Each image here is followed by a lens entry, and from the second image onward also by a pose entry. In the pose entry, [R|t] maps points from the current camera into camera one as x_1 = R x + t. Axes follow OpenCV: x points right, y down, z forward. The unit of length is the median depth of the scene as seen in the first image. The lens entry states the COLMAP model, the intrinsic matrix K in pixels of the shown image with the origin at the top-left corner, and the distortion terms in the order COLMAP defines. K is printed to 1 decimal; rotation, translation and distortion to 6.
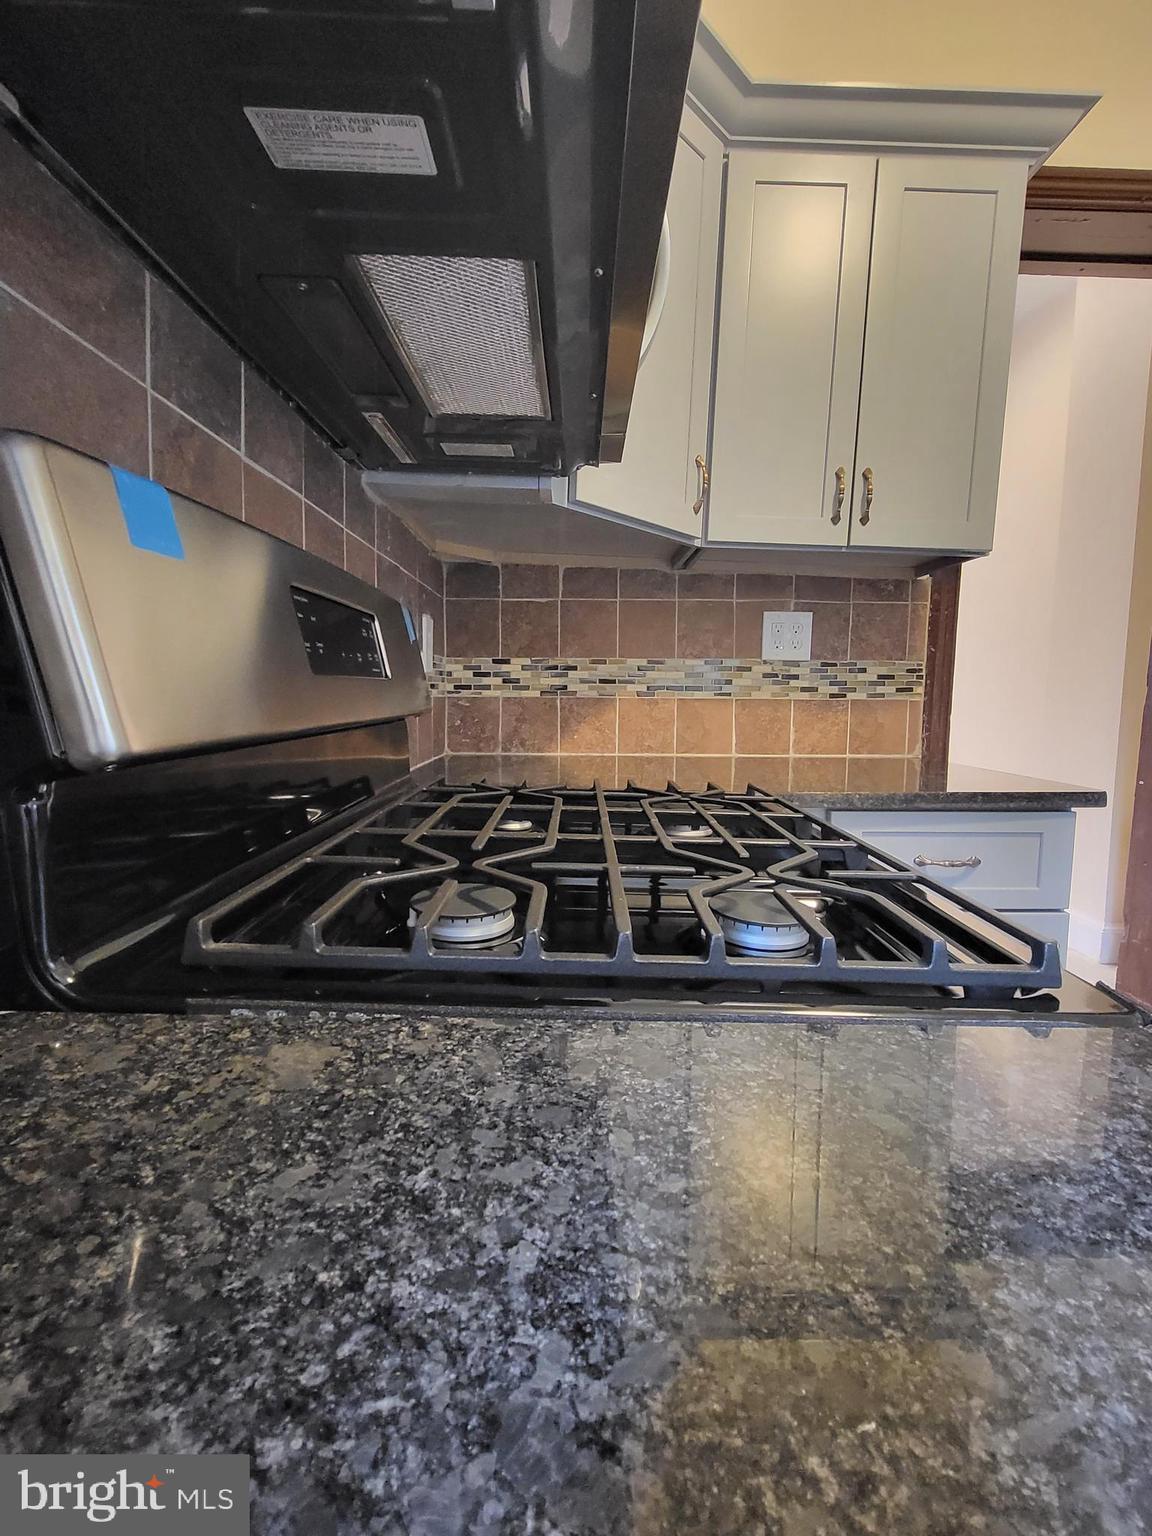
lens RADIAL K [[685.5, 0, 586.5], [0, 685.5, 753.2], [0, 0, 1]] dist [0.004285, -0.003075]
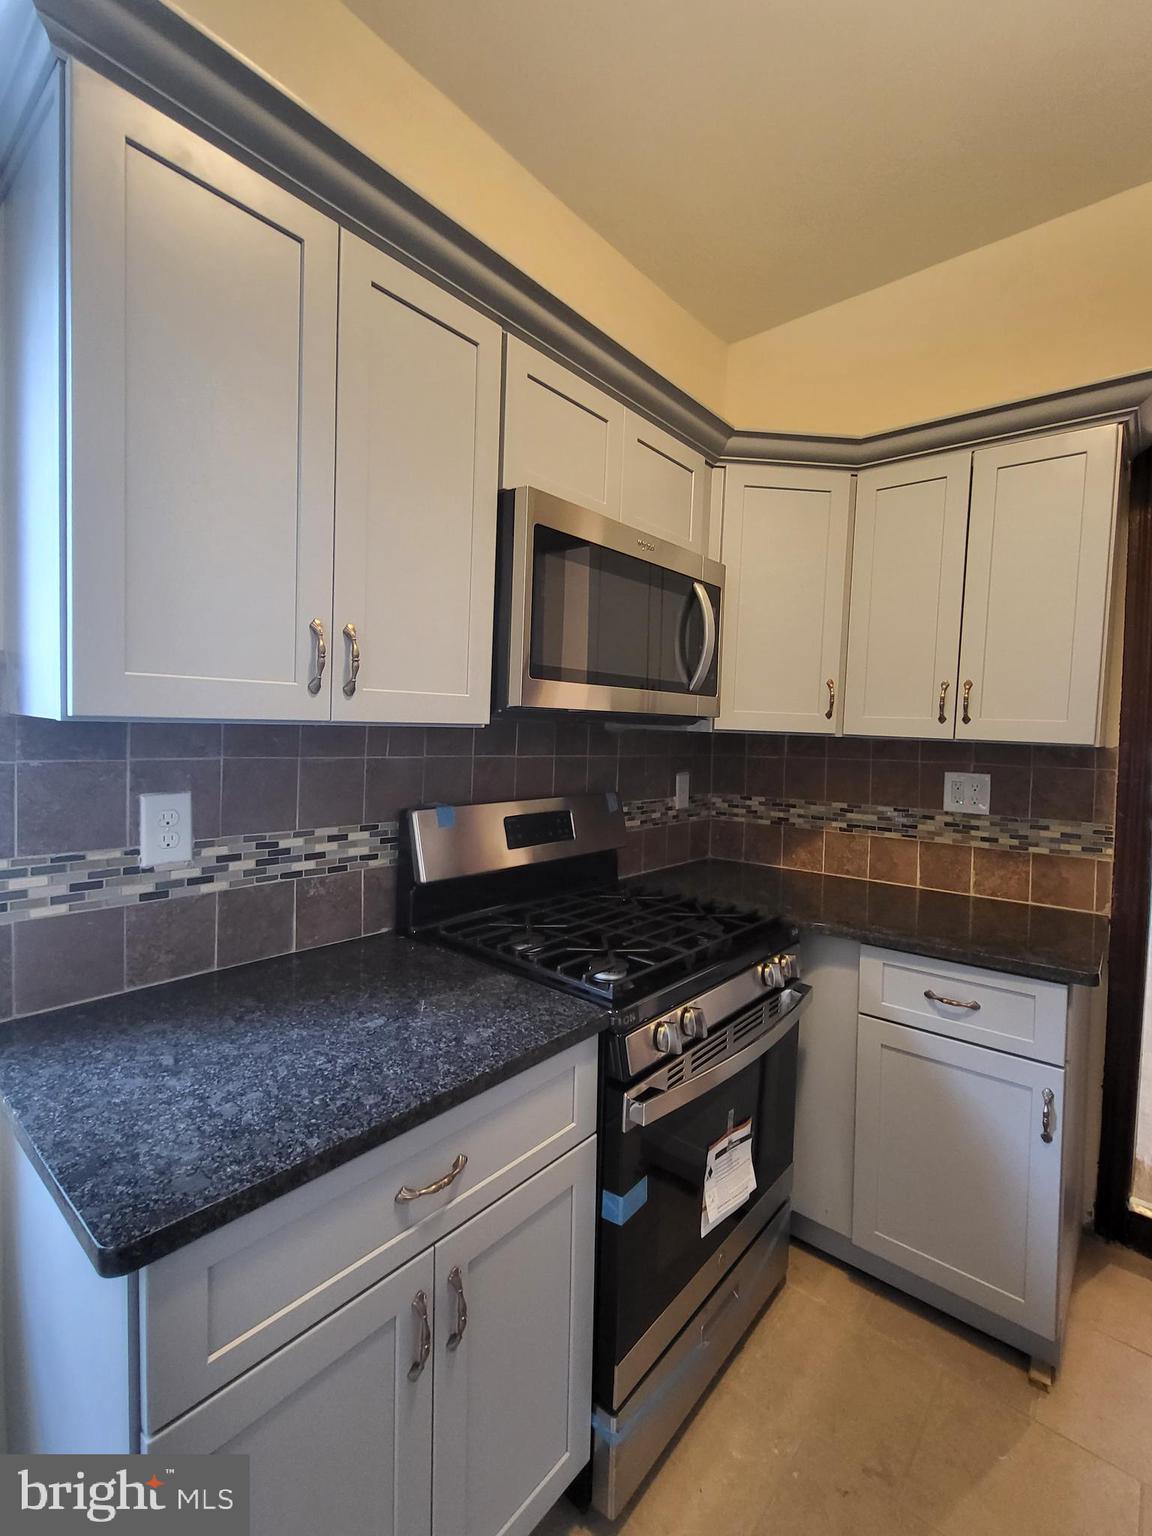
lens RADIAL K [[685.5, 0, 583.4], [0, 685.5, 756.4], [0, 0, 1]] dist [0.004285, -0.003075]
pose [[0.755333, 0.027262, -0.654774, 0.563382], [-0.074126, 0.996276, -0.044030, -0.131715], [0.651135, 0.081794, 0.754541, -0.328113]]
